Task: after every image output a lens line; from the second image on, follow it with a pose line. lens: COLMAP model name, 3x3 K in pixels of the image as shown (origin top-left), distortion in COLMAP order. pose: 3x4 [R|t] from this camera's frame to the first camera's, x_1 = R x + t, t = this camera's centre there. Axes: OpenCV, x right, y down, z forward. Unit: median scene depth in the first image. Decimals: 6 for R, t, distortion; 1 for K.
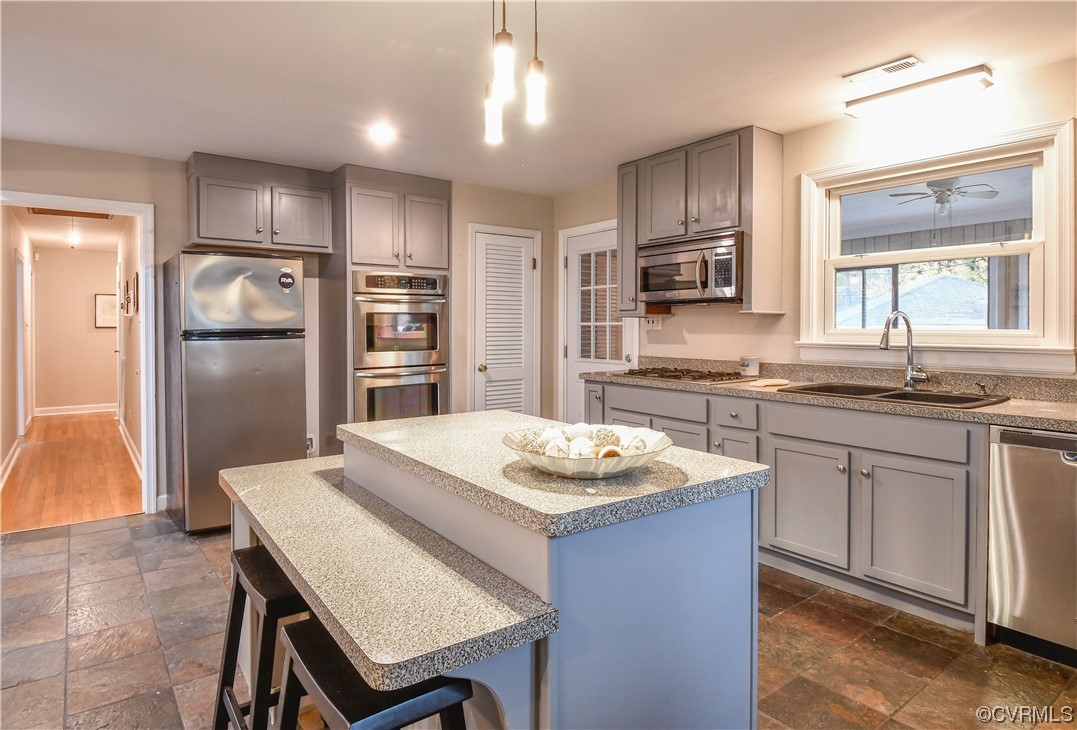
lens RADIAL K [[625.7, 0, 504.5], [0, 625.7, 326.2], [0, 0, 1]] dist [0.006241, -0.000064]
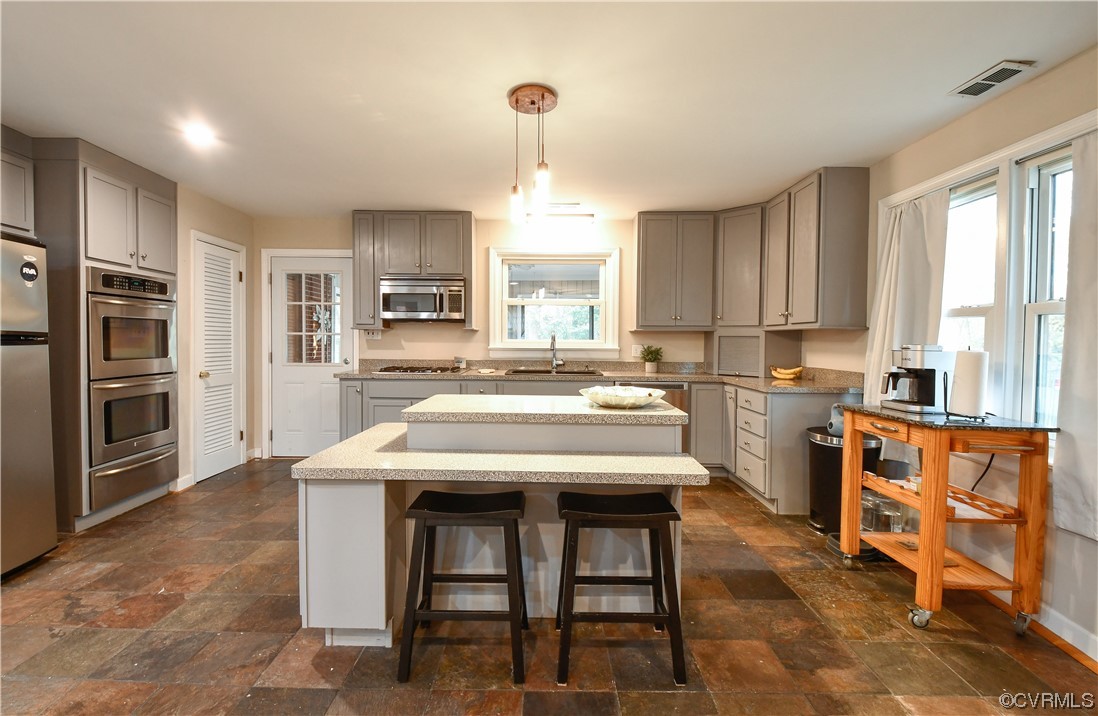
lens RADIAL K [[509.8, 0, 554.0], [0, 509.8, 356.1], [0, 0, 1]] dist [-0.004671, 0.000276]
pose [[0.545046, -0.016417, 0.838245, -0.522703], [-0.012288, 0.999544, 0.027566, 0.008180], [-0.838316, -0.025326, 0.544596, 0.090461]]
